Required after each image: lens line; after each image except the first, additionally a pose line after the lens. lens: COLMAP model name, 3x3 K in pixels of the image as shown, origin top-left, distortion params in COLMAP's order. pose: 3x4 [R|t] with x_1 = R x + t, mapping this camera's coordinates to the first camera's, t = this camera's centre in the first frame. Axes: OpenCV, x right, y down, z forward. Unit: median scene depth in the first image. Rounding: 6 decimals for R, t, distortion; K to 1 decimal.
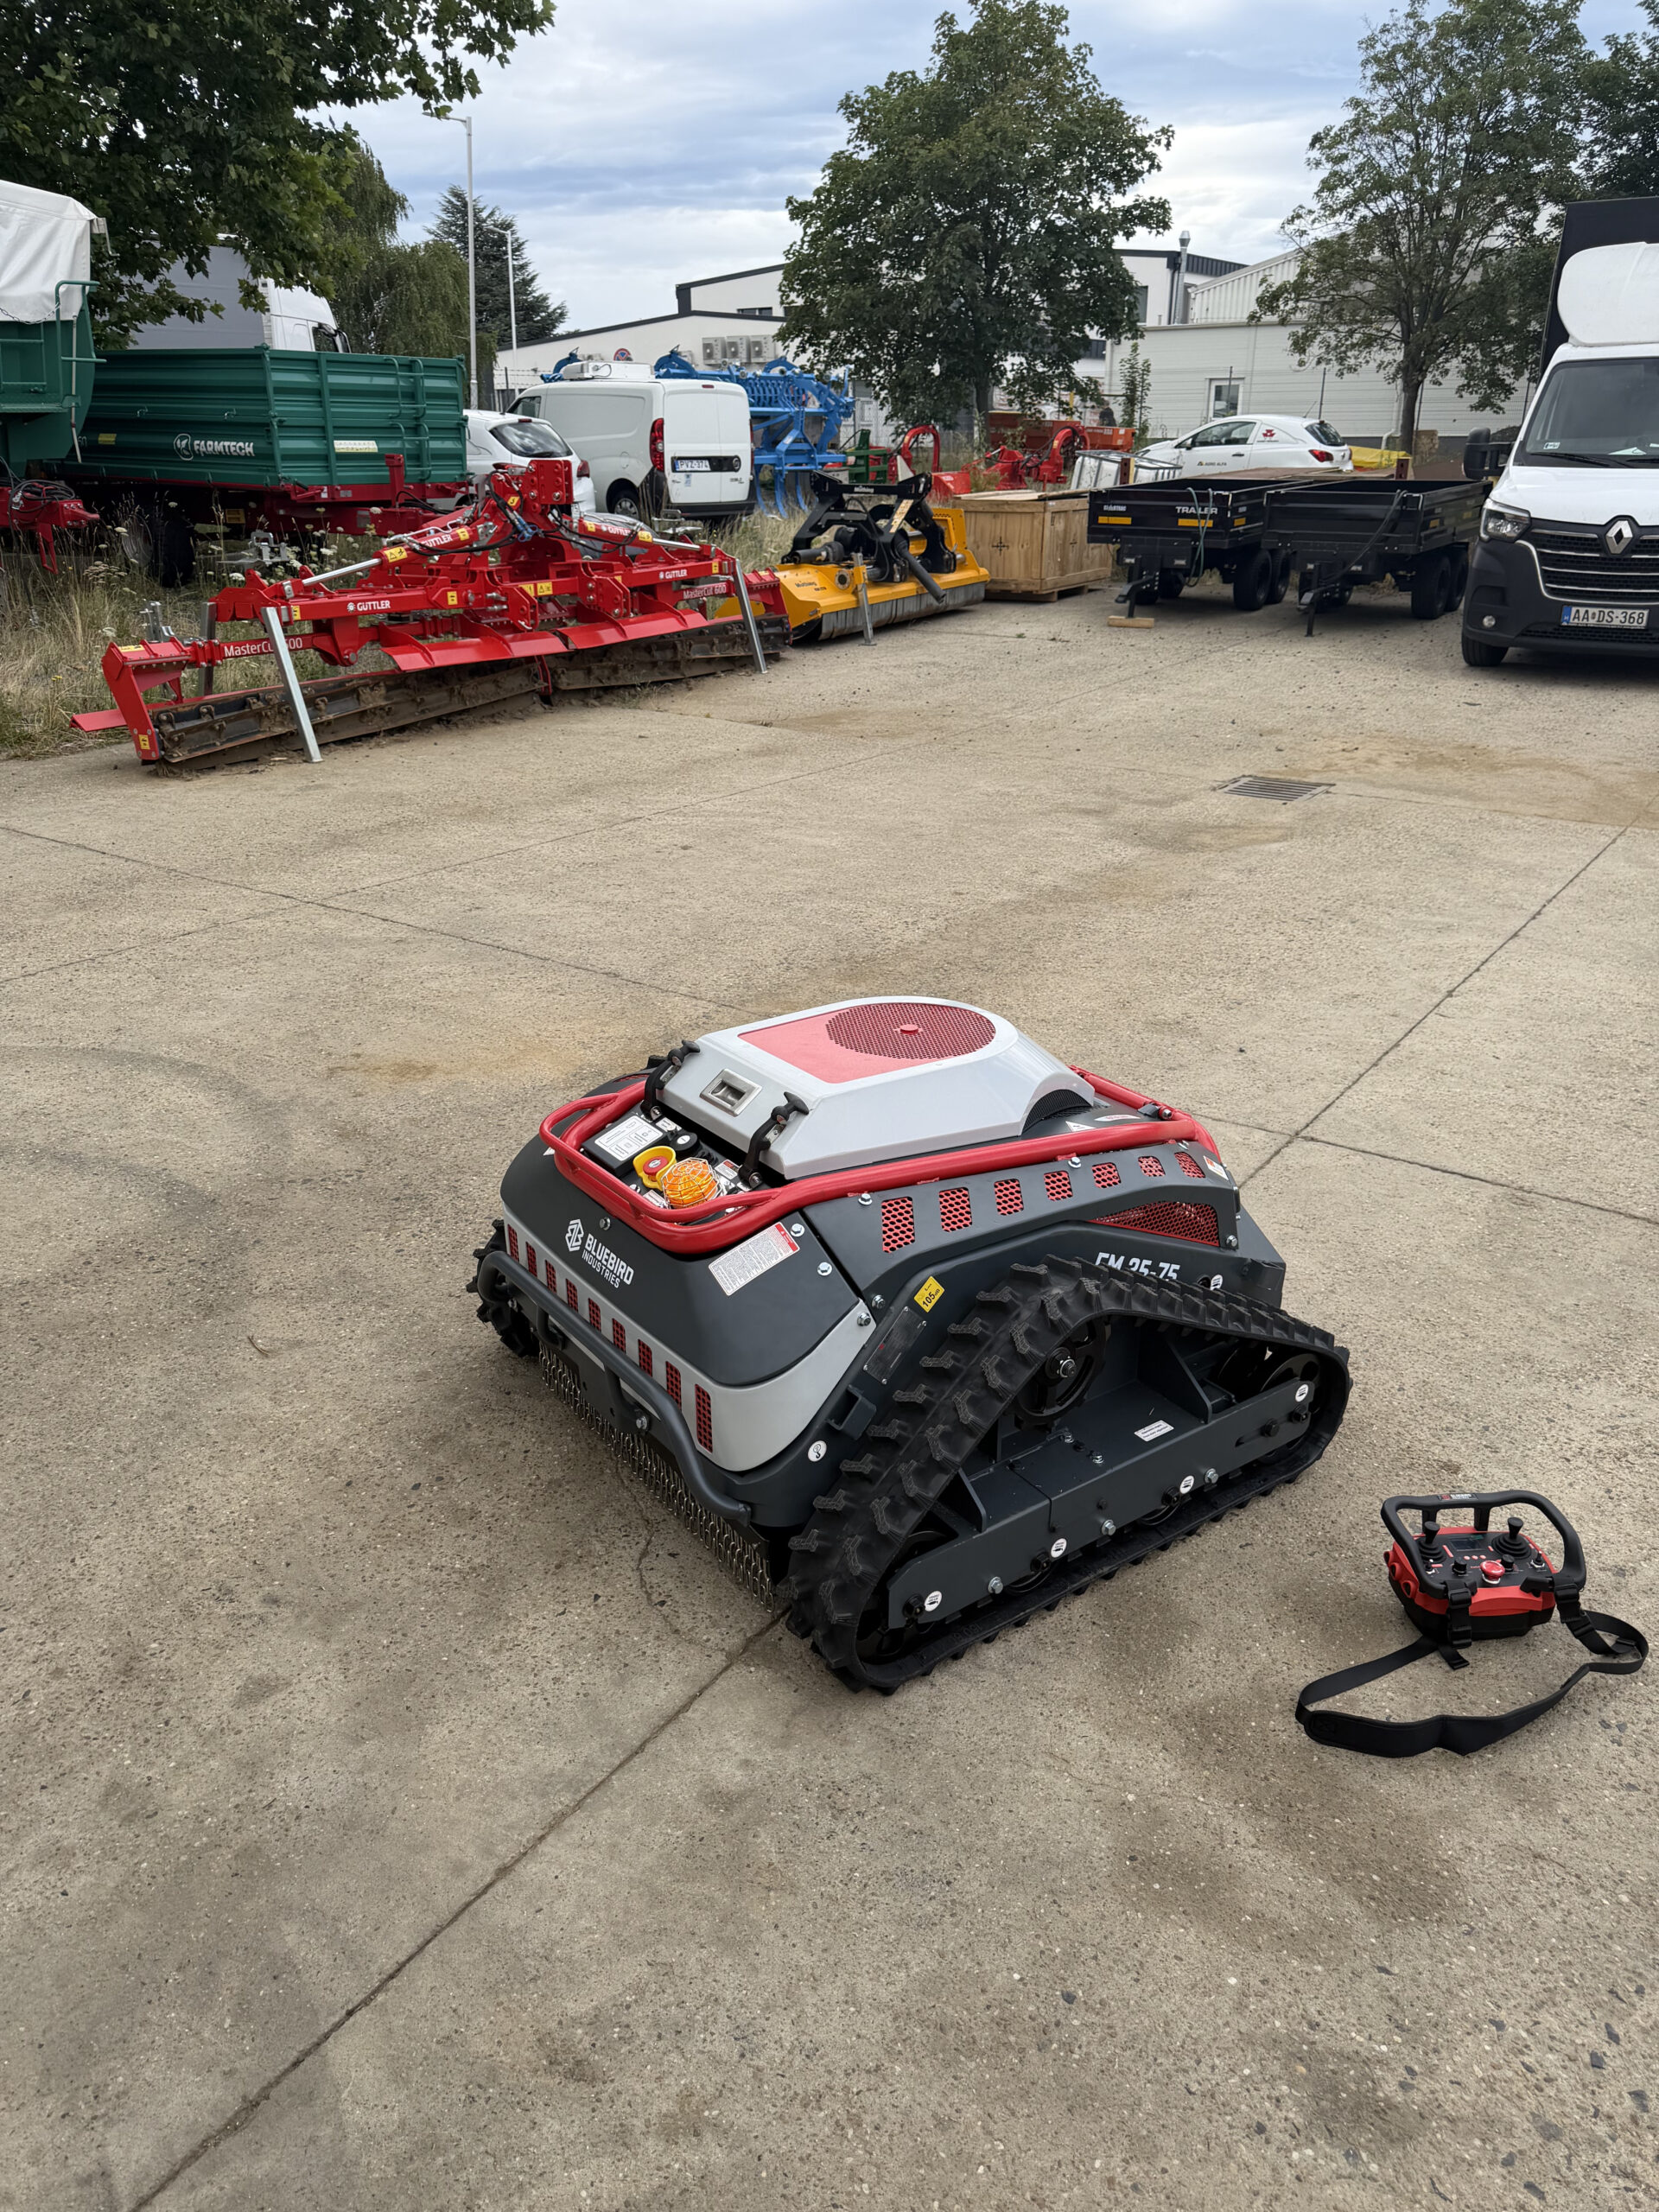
lens RADIAL K [[1546.4, 0, 832.6], [0, 1546.4, 1101.4], [0, 0, 1]] dist [0.086658, -0.132416]
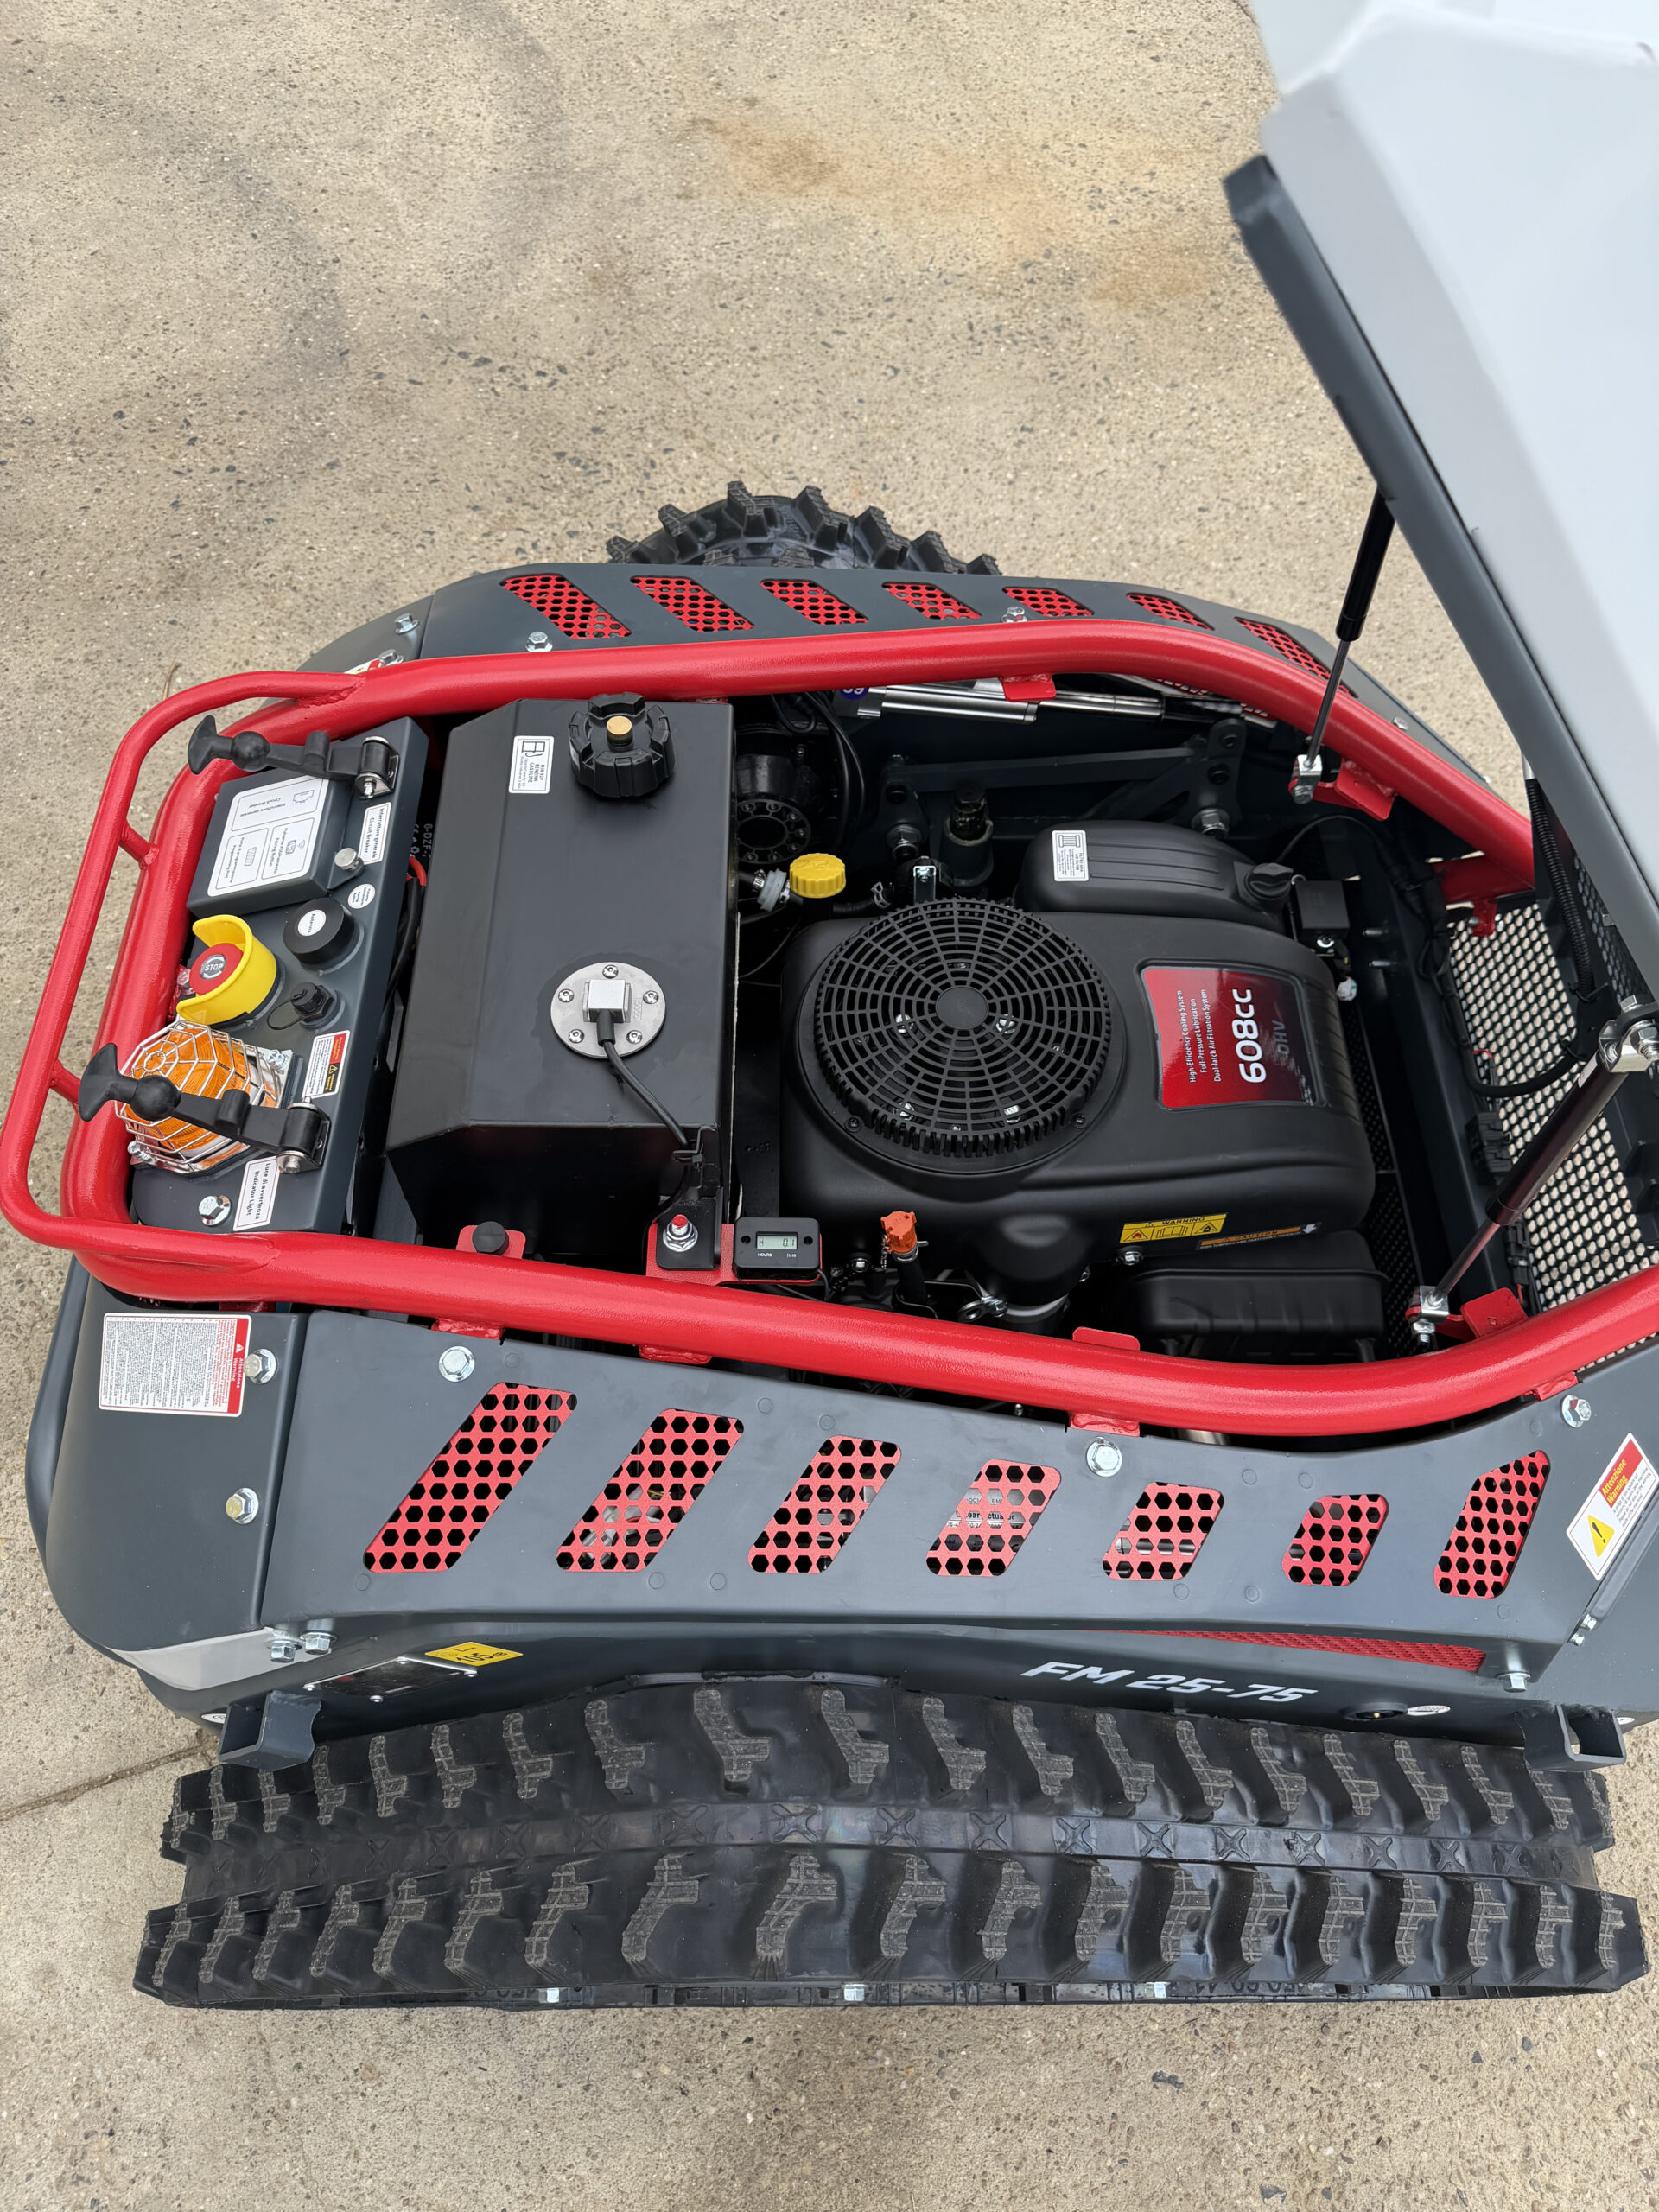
lens RADIAL K [[1575.4, 0, 826.2], [0, 1575.4, 1094.1], [0, 0, 1]] dist [0.001045, -0.007320]
pose [[0.817431, 0.496280, -0.292424, 0.136963], [-0.230376, 0.746953, 0.623689, -0.194263], [0.527952, -0.442456, 0.724914, 0.588625]]
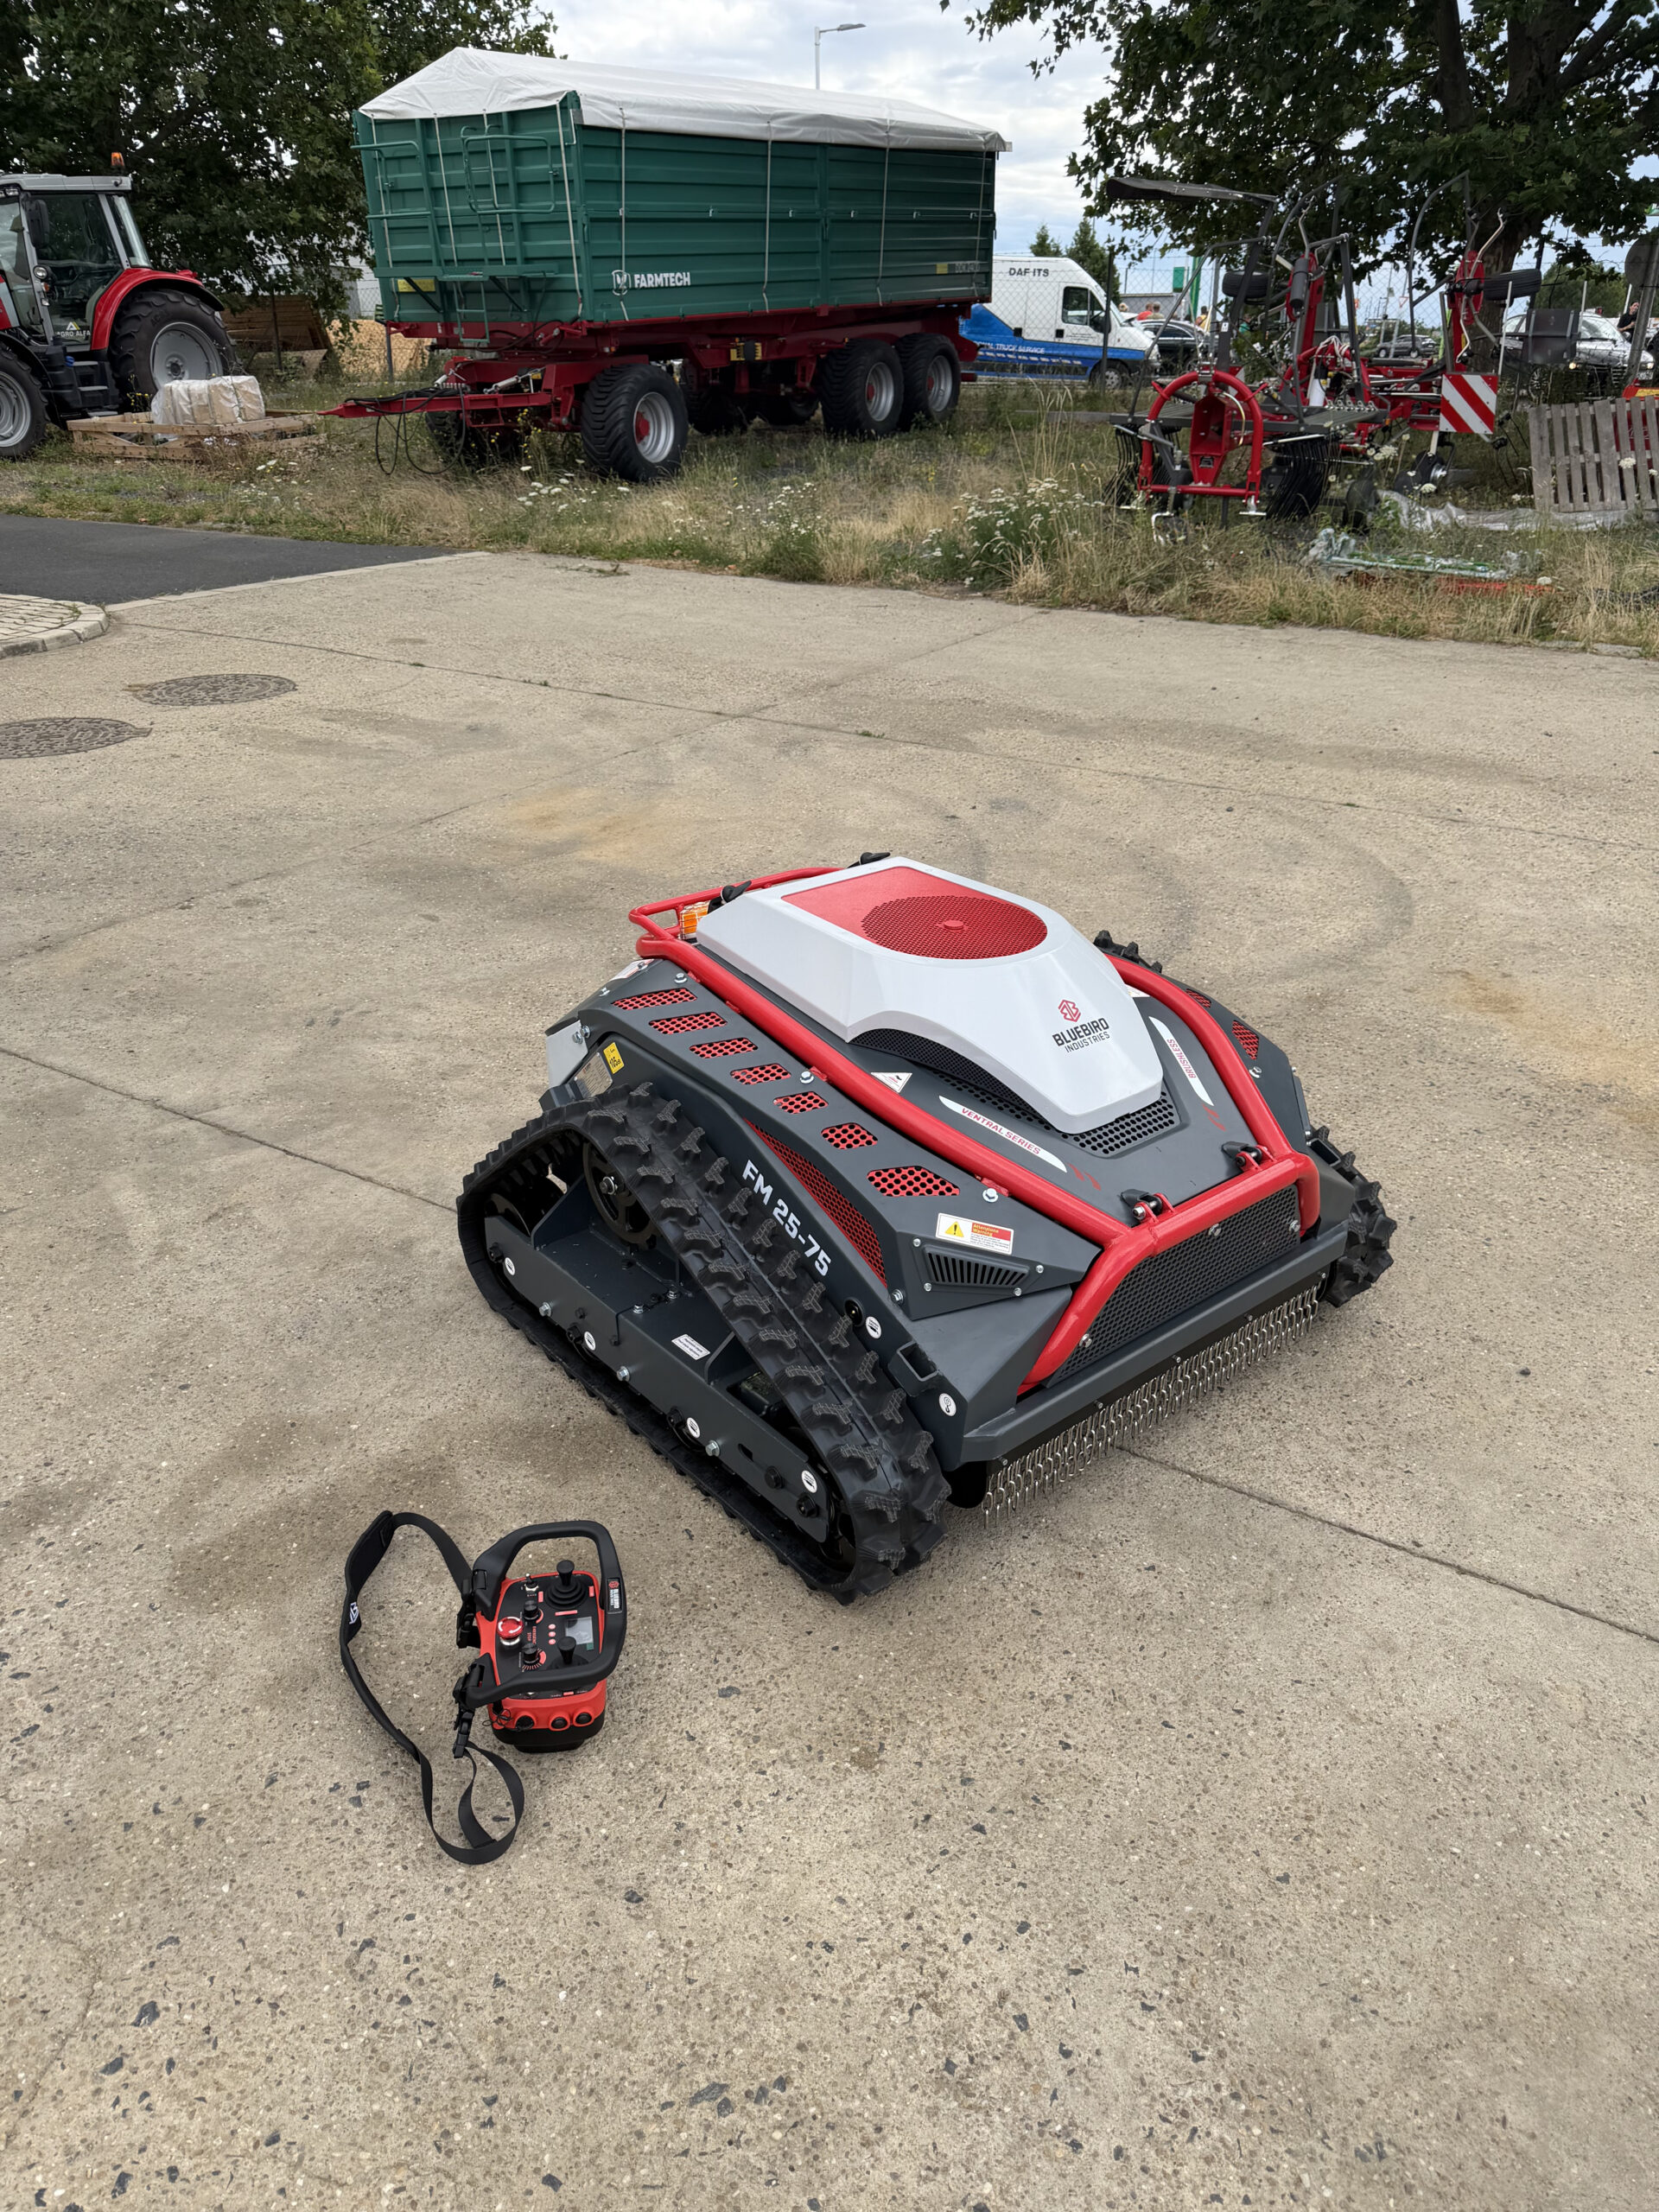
lens RADIAL K [[1576.6, 0, 833.8], [0, 1576.6, 1111.2], [0, 0, 1]] dist [0.003451, -0.010711]
pose [[0.083941, 0.447592, -0.890290, 0.787173], [-0.384009, 0.838966, 0.385582, -0.242809], [0.919506, 0.309513, 0.242303, 0.642326]]
